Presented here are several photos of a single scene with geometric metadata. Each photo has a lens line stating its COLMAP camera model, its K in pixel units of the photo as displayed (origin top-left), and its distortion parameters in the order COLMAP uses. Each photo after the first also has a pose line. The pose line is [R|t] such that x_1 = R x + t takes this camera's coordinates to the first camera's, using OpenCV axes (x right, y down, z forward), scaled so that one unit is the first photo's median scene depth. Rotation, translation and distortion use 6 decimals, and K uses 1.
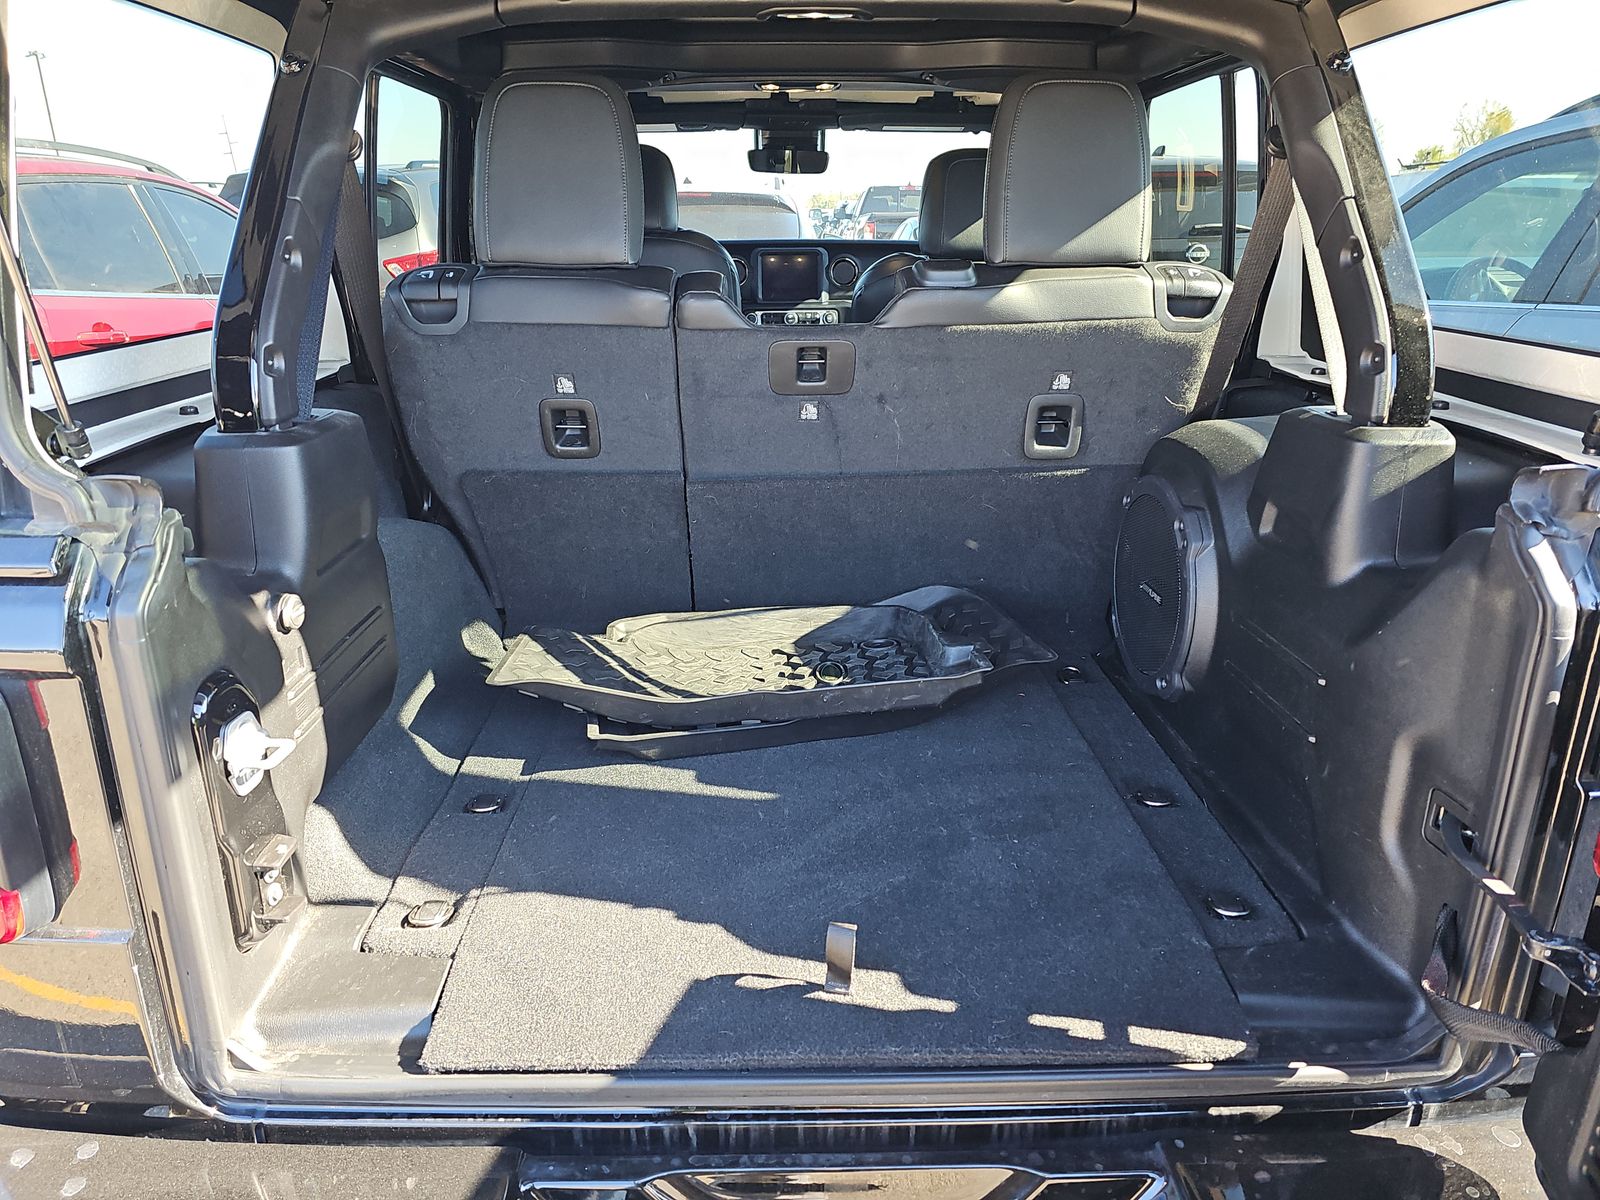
lens RADIAL K [[1120.2, 0, 794.1], [0, 1120.2, 597.5], [0, 0, 1]] dist [0.054282, 0.000238]
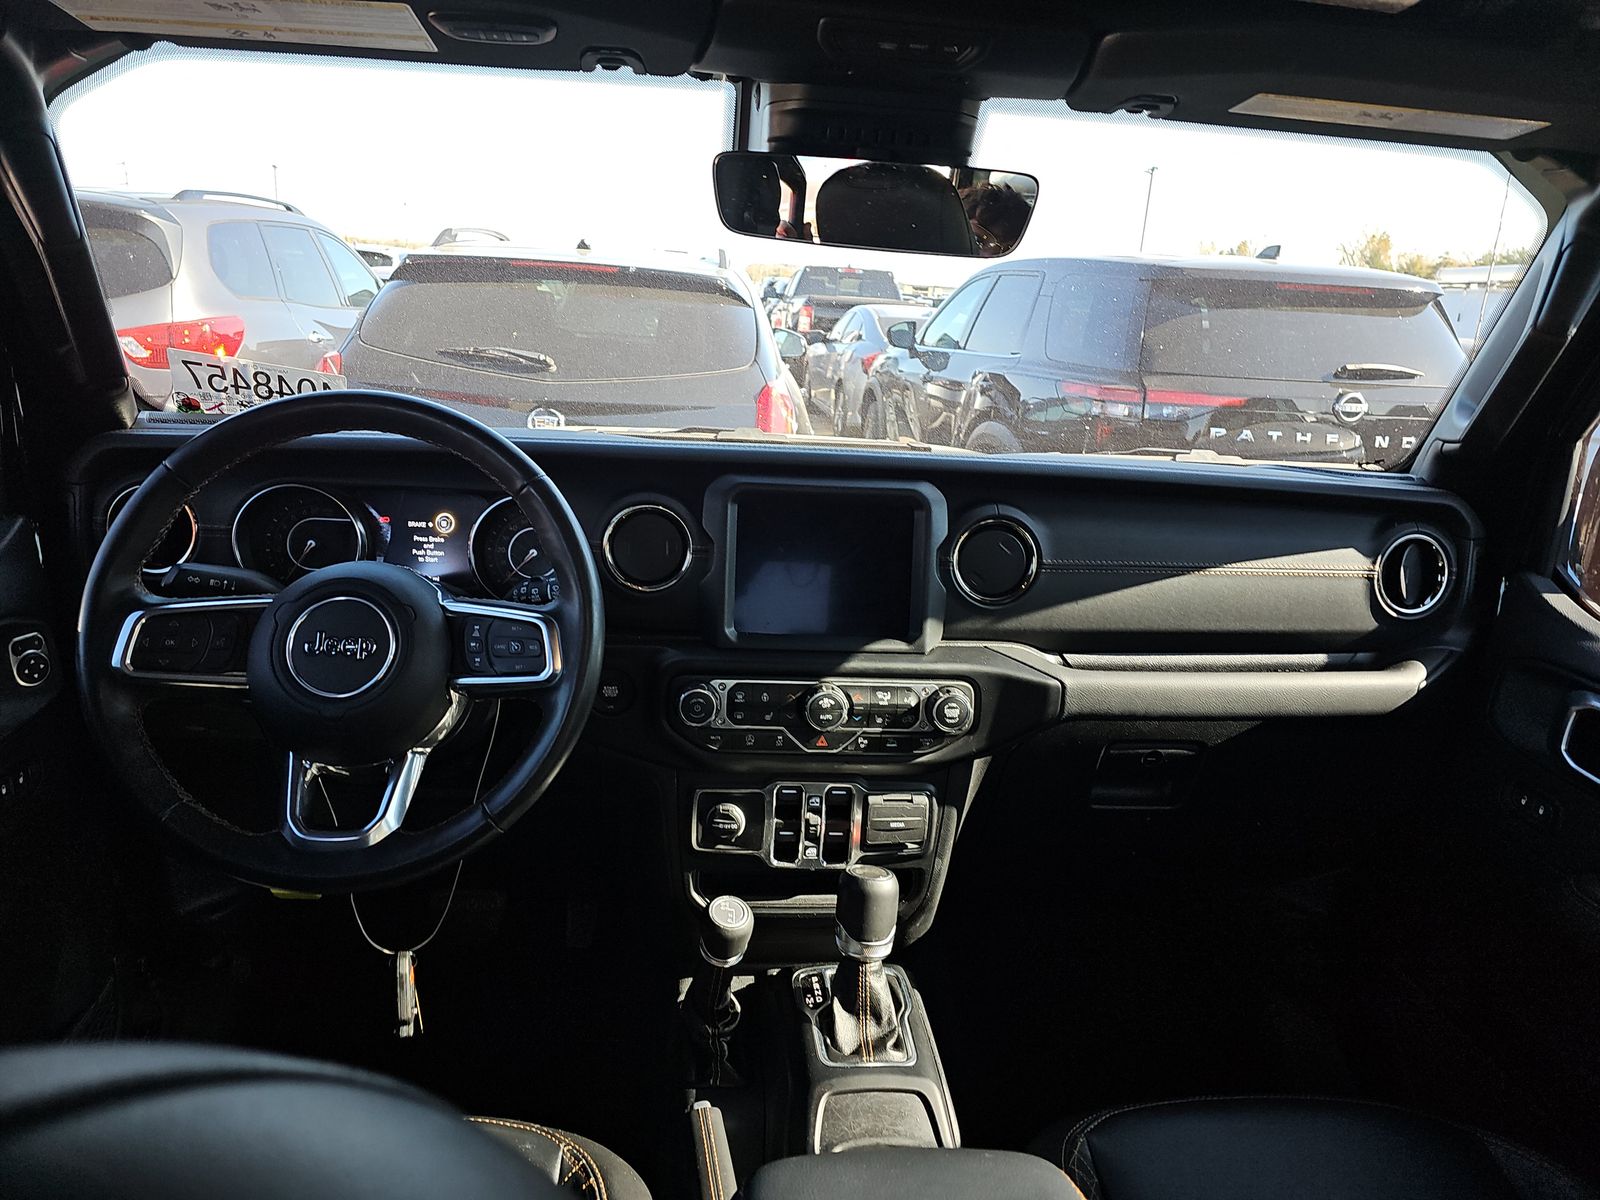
lens RADIAL K [[1120.2, 0, 813.8], [0, 1120.2, 610.1], [0, 0, 1]] dist [0.054282, 0.000238]
pose [[0.994469, 0.035694, 0.098778, -0.037254], [-0.030737, 0.998212, -0.051257, -0.257328], [-0.100431, 0.047937, 0.993788, 0.690849]]
